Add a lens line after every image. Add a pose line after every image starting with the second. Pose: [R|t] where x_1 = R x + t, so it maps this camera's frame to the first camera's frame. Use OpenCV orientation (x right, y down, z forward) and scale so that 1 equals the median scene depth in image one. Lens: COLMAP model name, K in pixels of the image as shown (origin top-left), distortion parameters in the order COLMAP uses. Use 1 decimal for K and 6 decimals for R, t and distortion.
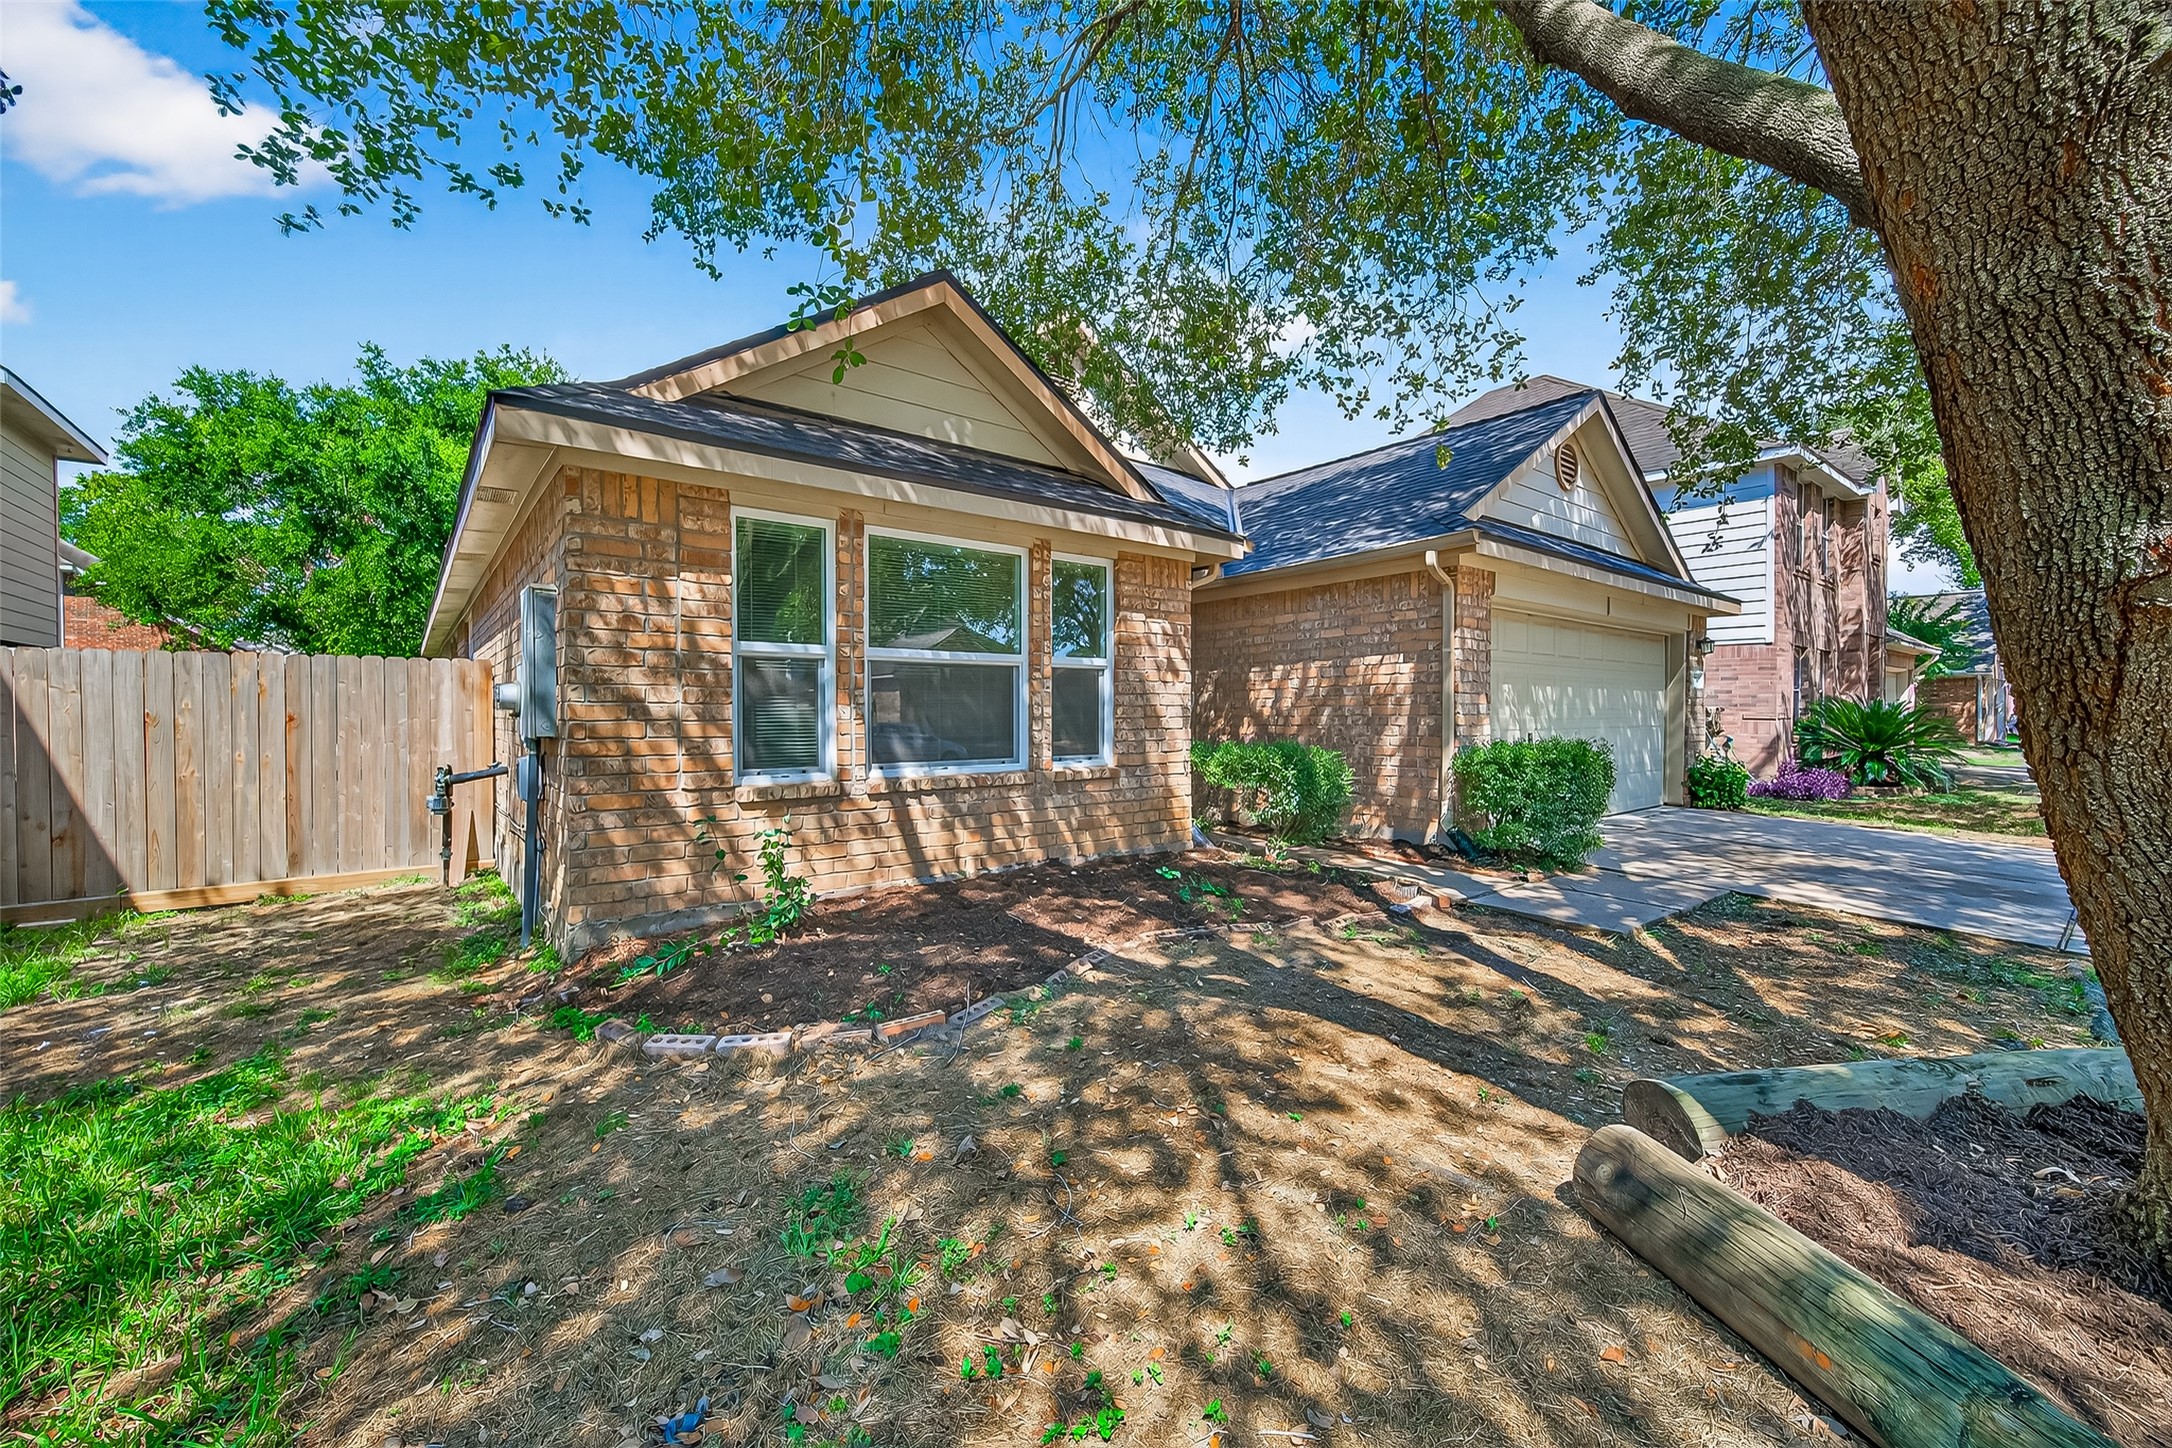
lens RADIAL K [[859.2, 0, 1087.2], [0, 859.2, 724.8], [0, 0, 1]] dist [0.000135, 0.000005]
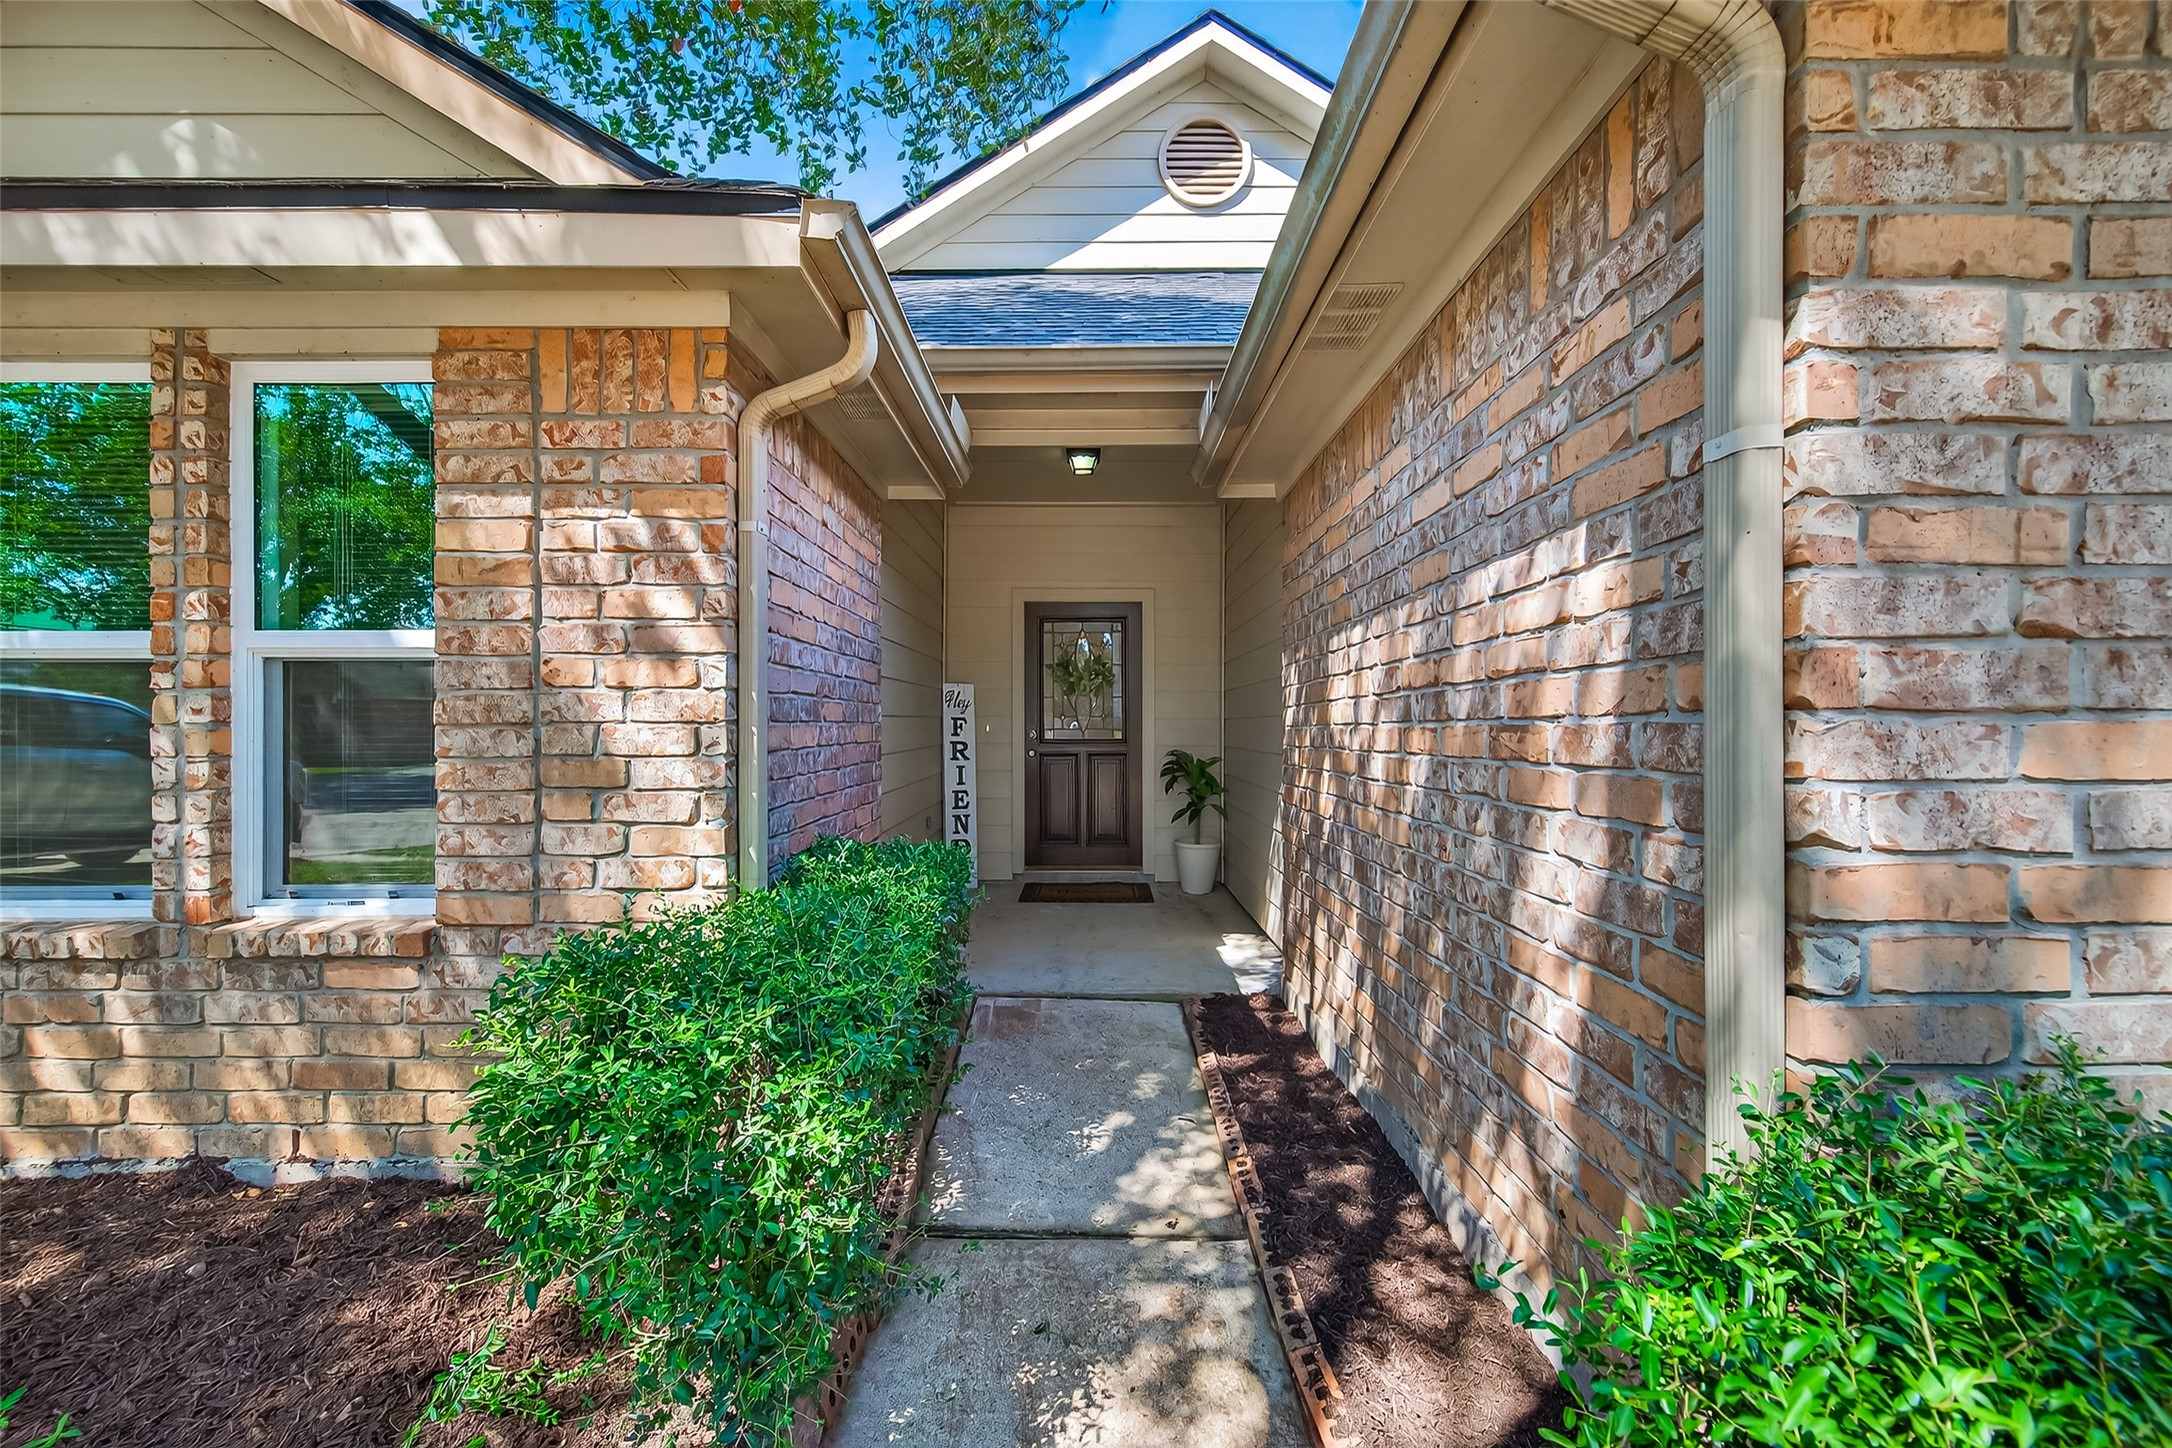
lens RADIAL K [[981.1, 0, 1083.5], [0, 981.1, 727.6], [0, 0, 1]] dist [-0.000499, -0.000156]
pose [[0.774817, -0.004906, -0.632167, 0.548071], [-0.009011, 0.999783, -0.018803, -0.031561], [0.632122, 0.020265, 0.774604, 0.924798]]
